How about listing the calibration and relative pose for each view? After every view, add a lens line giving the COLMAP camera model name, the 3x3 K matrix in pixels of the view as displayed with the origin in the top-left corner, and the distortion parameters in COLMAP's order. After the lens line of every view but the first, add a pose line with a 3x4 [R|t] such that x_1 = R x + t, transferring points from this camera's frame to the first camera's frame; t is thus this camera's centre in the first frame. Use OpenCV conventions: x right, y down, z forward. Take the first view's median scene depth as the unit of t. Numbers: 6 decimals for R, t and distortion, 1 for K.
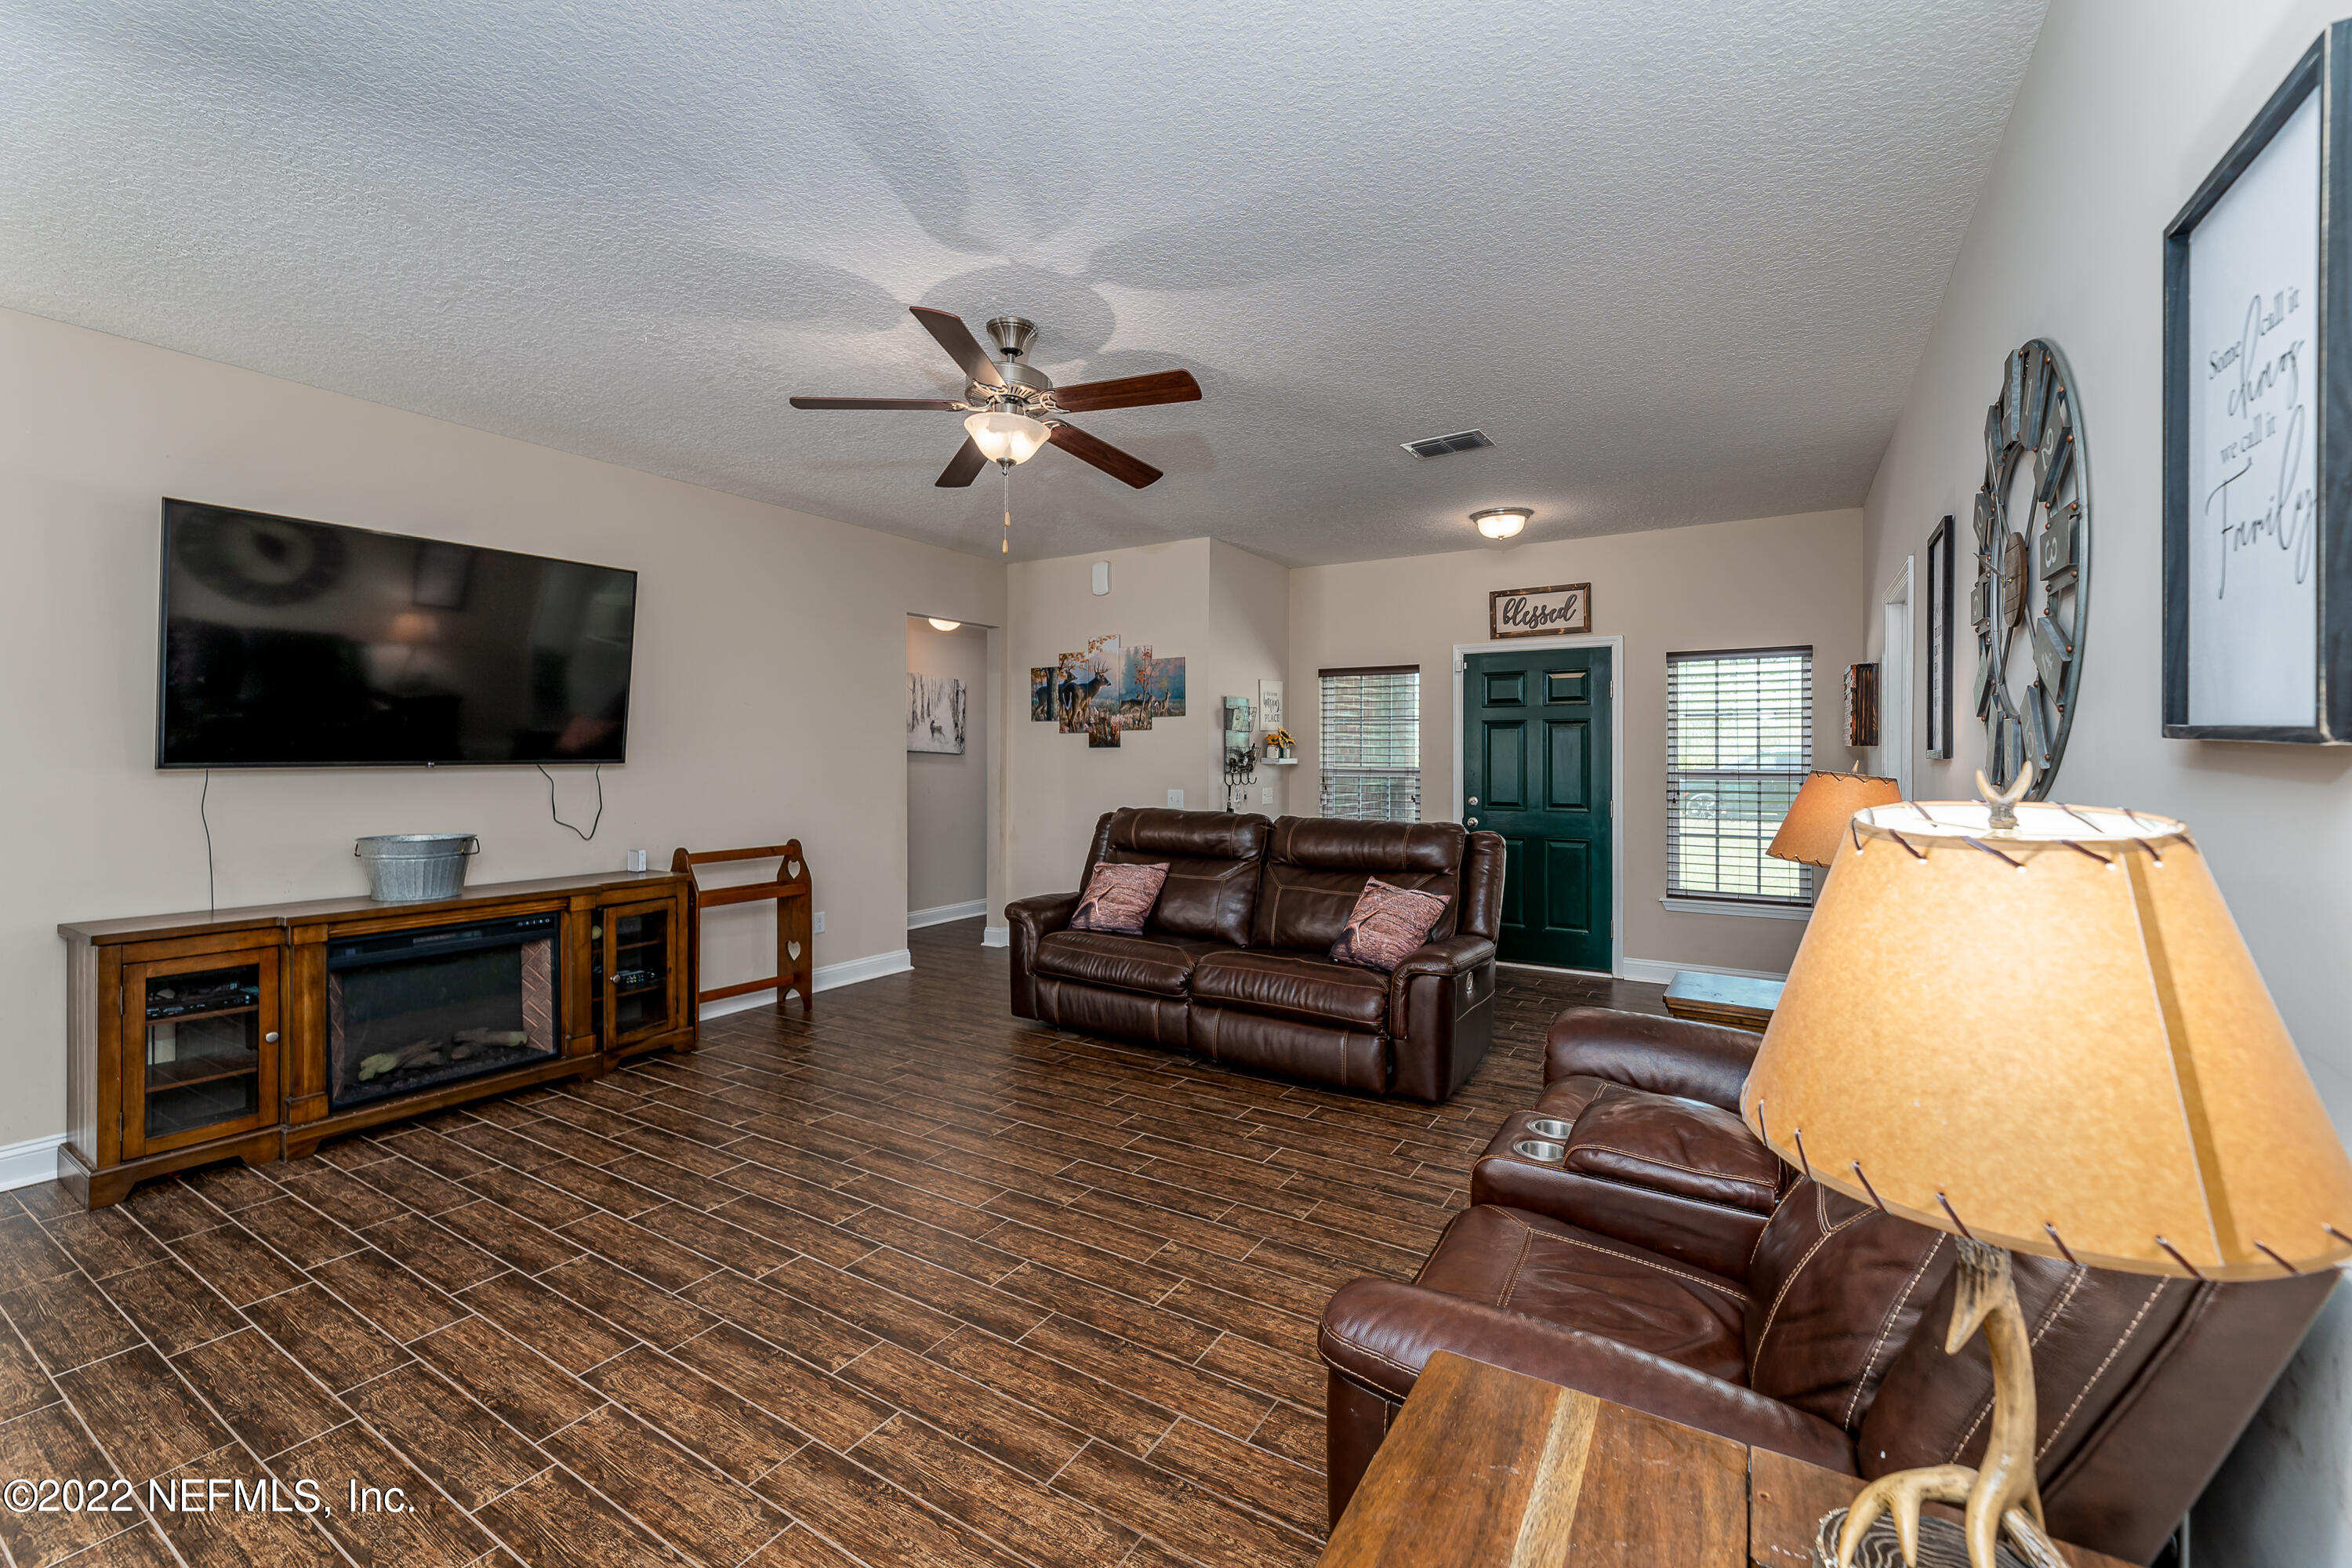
lens RADIAL K [[979.1, 0, 1165.2], [0, 979.1, 756.0], [0, 0, 1]] dist [0.000281, 0.000202]
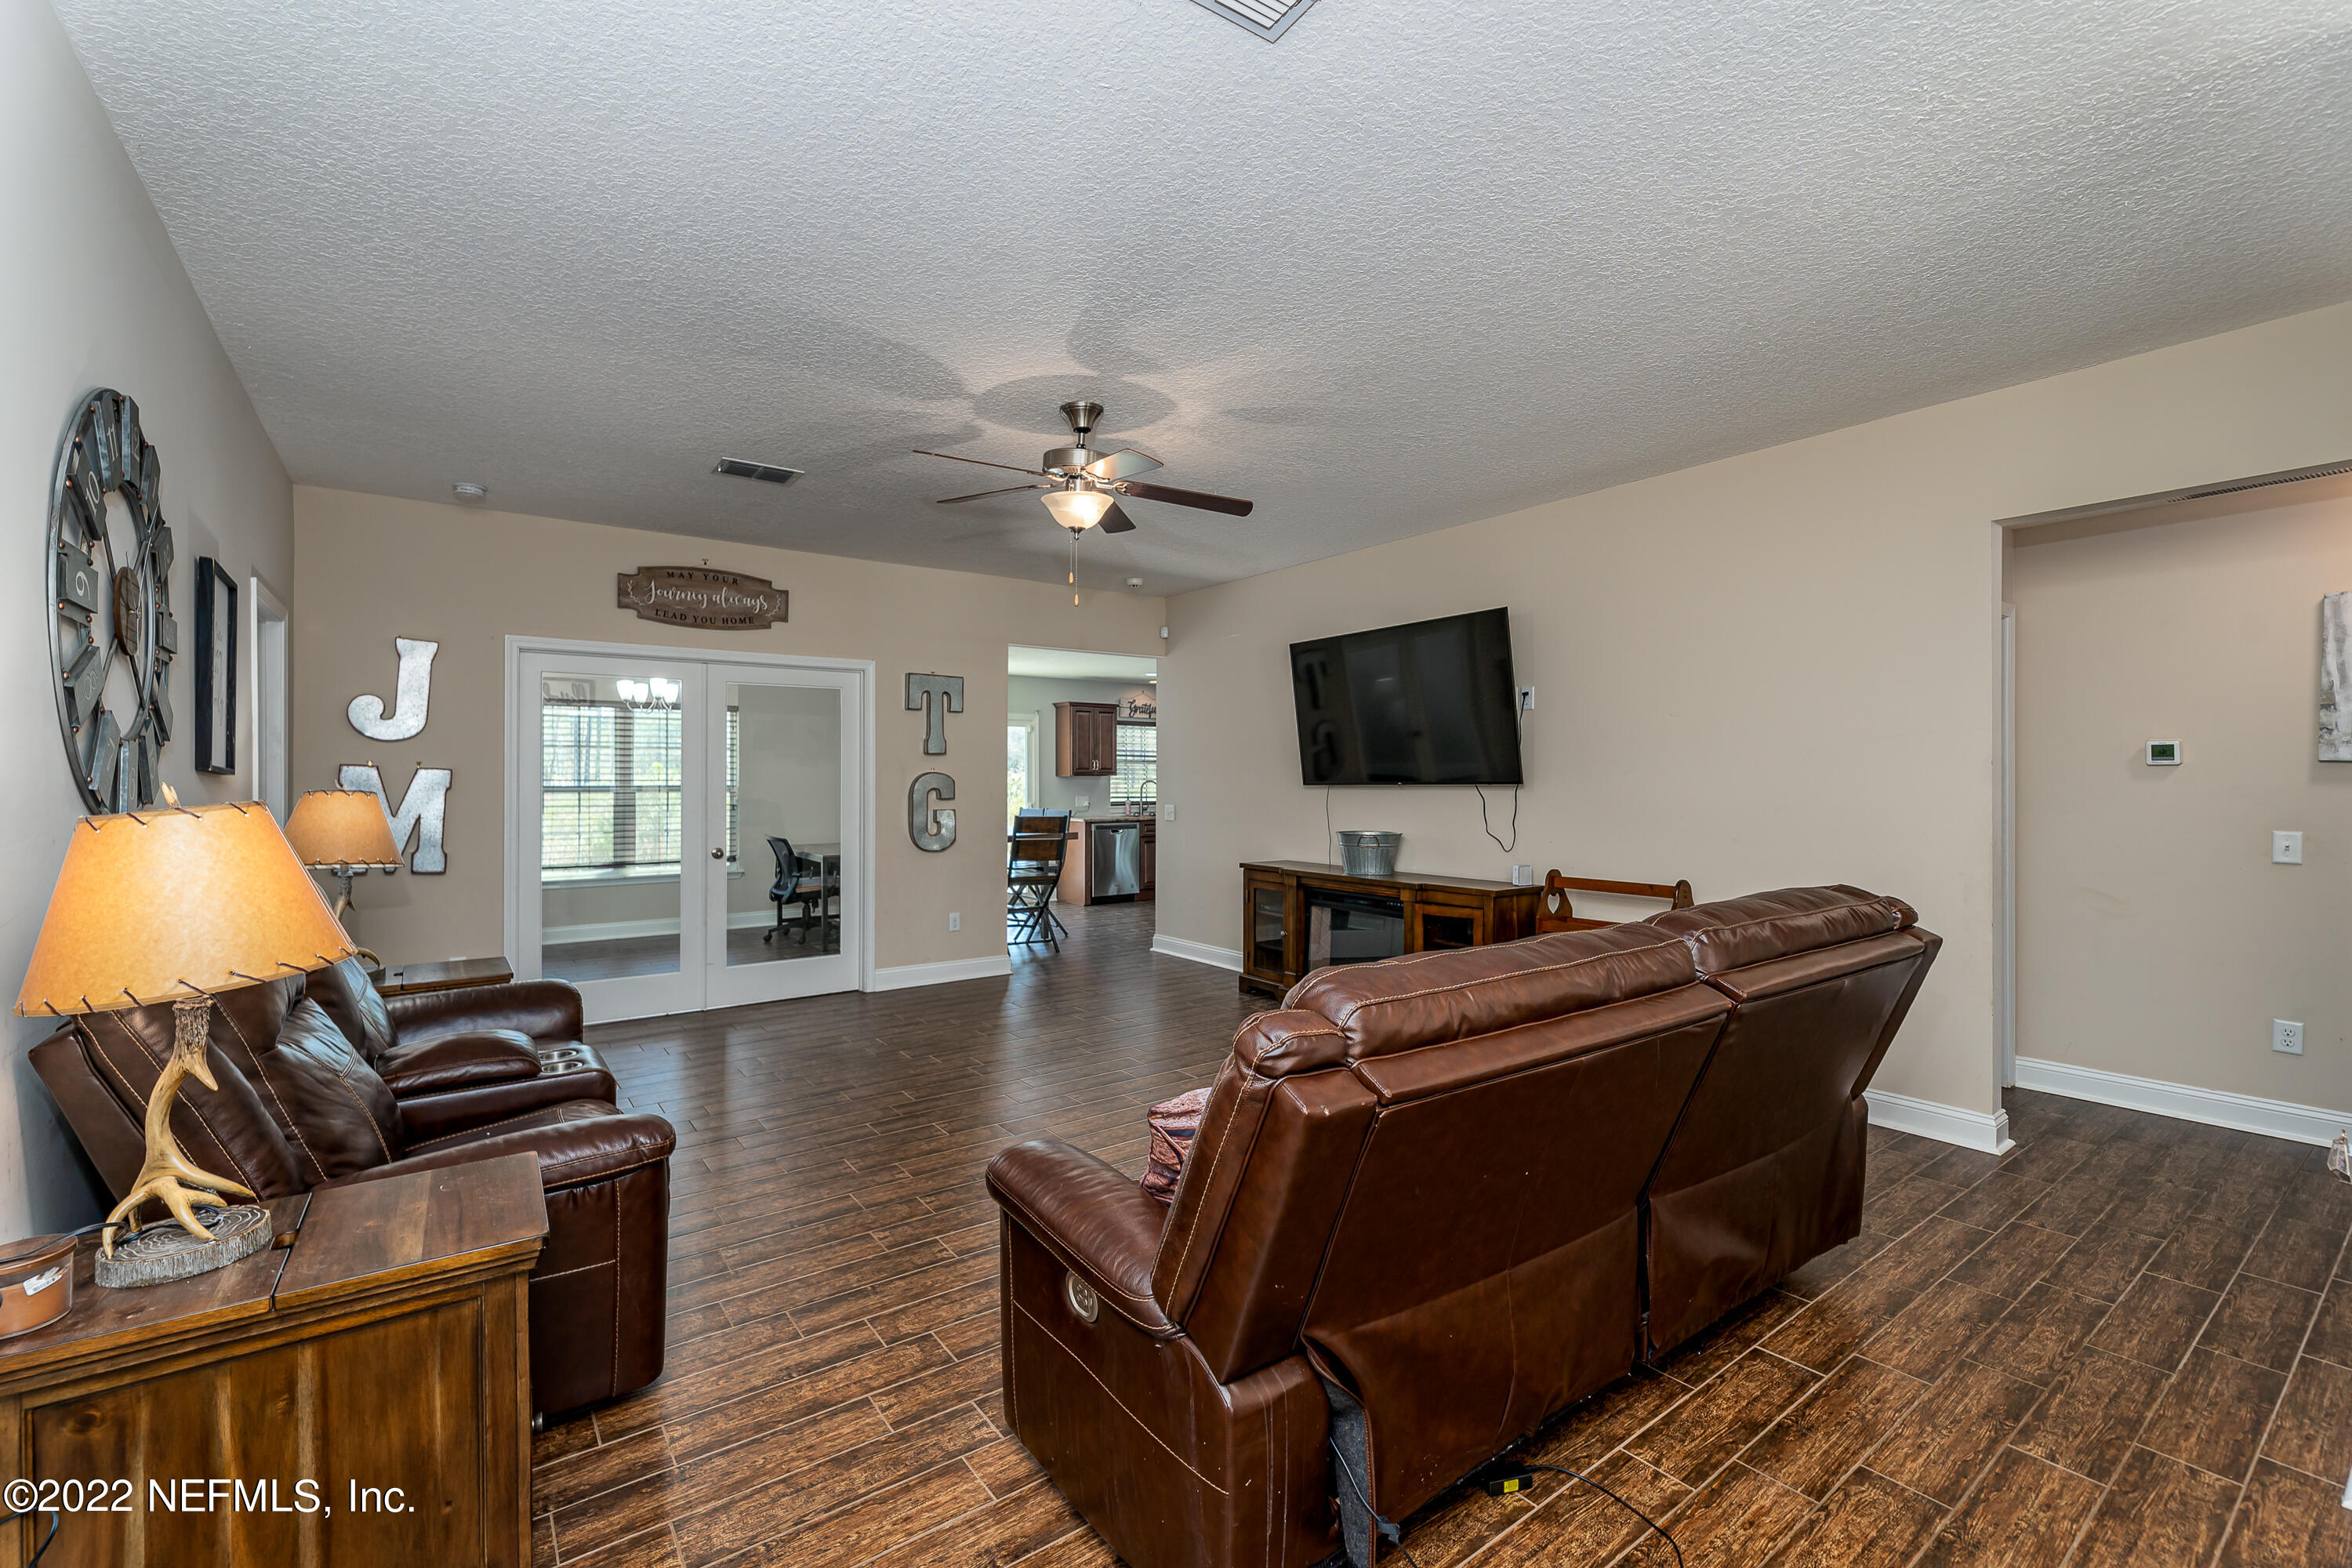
lens RADIAL K [[980.6, 0, 1154.3], [0, 980.6, 783.9], [0, 0, 1]] dist [-0.001617, -0.000168]
pose [[-0.379094, 0.004522, -0.925347, 0.684541], [0.003494, 0.999988, 0.003455, 0.002234], [0.925351, -0.001923, -0.379106, 1.172186]]
